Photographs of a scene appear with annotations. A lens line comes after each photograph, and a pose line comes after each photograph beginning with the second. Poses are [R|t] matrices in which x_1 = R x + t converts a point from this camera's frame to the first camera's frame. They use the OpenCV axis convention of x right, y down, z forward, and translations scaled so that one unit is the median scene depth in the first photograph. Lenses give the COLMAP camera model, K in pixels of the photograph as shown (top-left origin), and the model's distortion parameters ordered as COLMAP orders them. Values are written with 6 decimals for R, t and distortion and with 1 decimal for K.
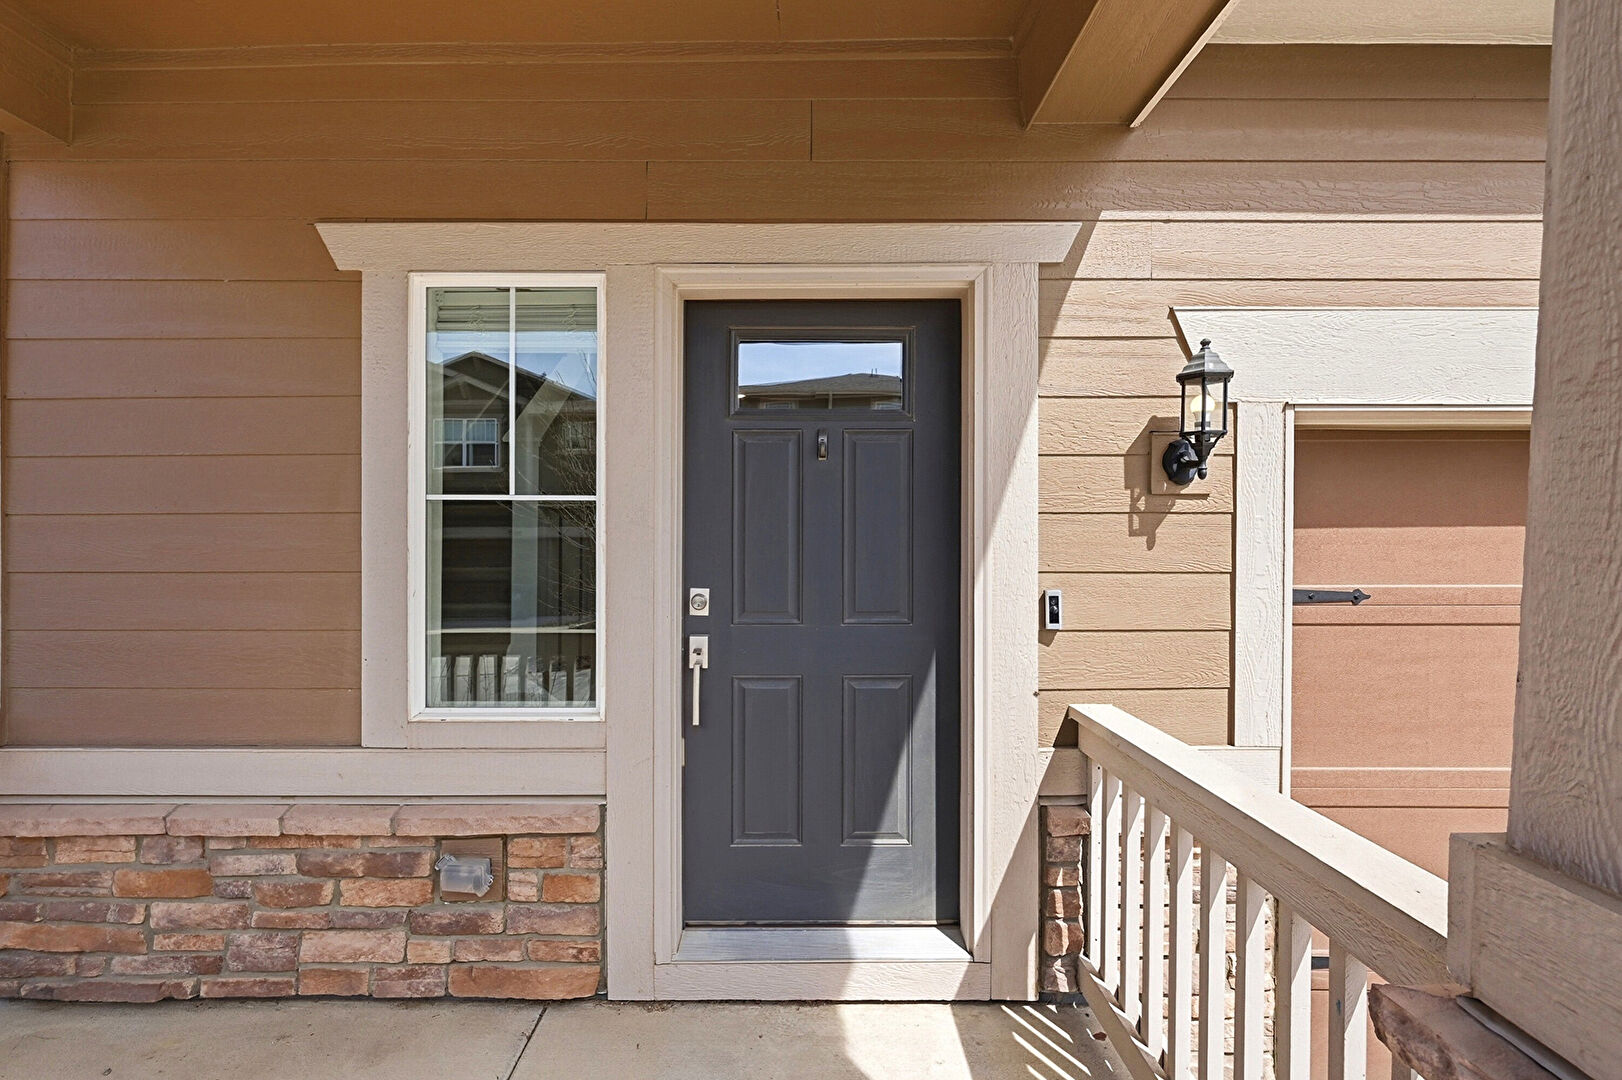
lens RADIAL K [[726.7, 0, 808.1], [0, 726.7, 539.2], [0, 0, 1]] dist [-0.000765, 0.000626]
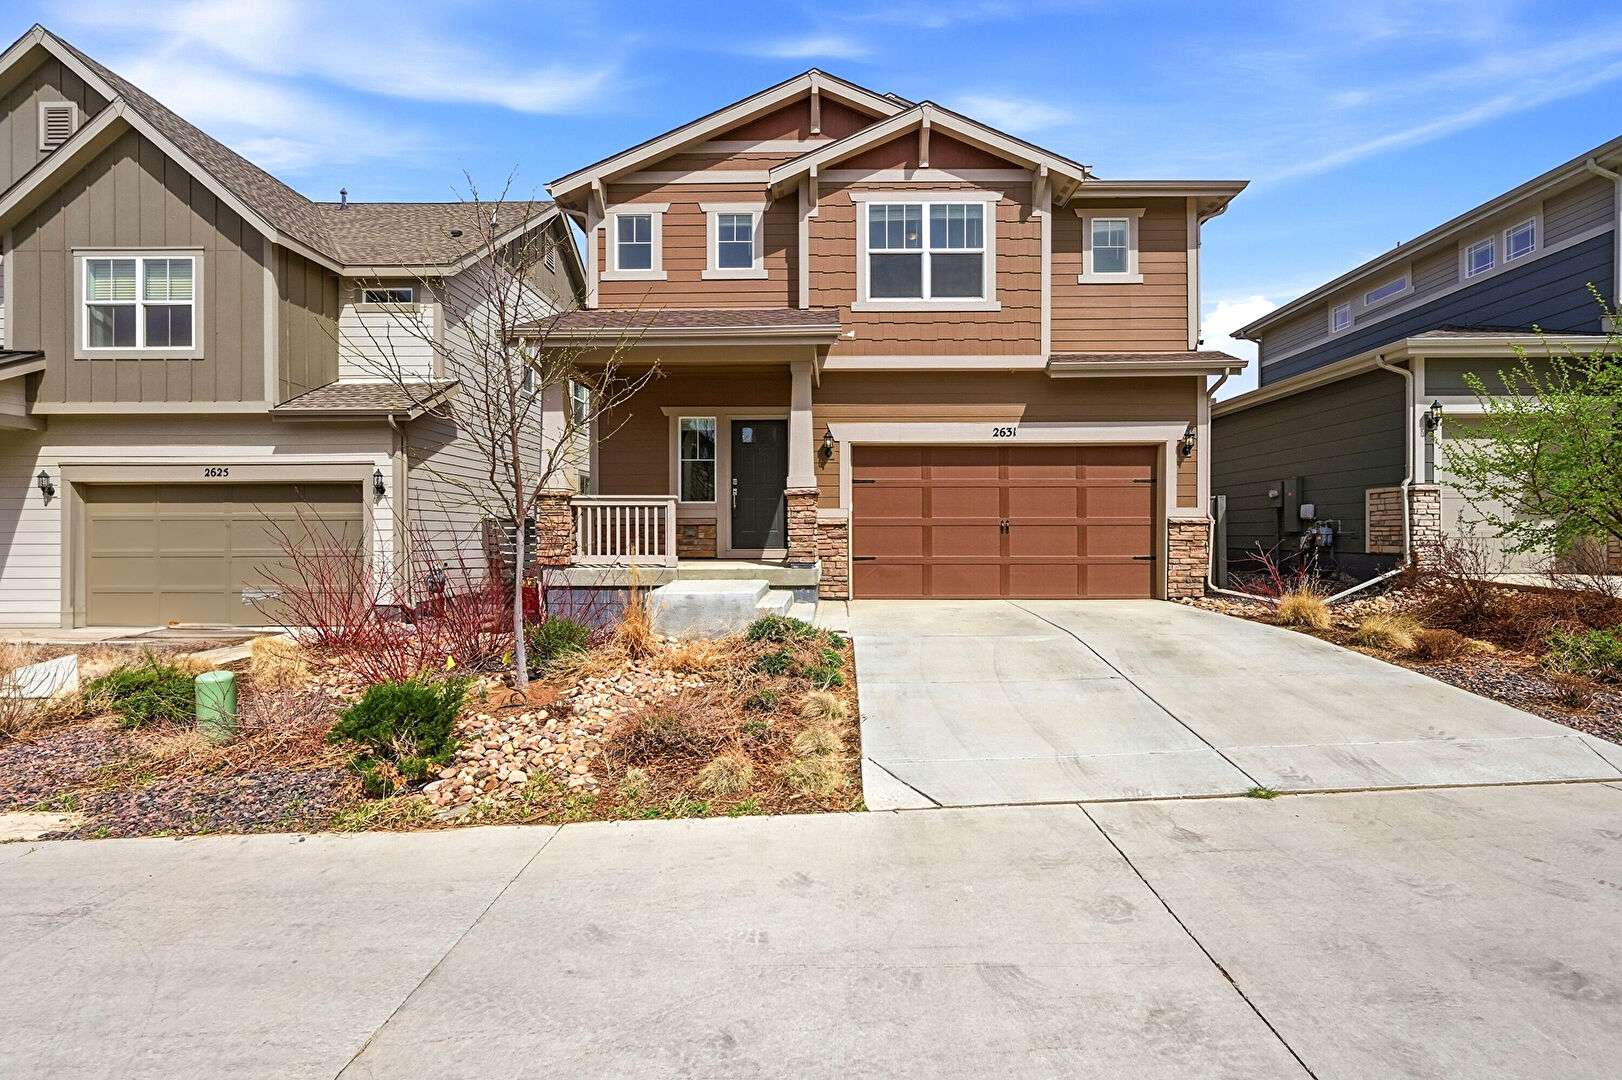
lens RADIAL K [[726.7, 0, 817.7], [0, 726.7, 536.4], [0, 0, 1]] dist [-0.000765, 0.000626]
pose [[0.999985, -0.004094, 0.003766, 0.415585], [0.004084, 0.999988, 0.002527, 0.472039], [-0.003776, -0.002512, 0.999990, -4.140927]]
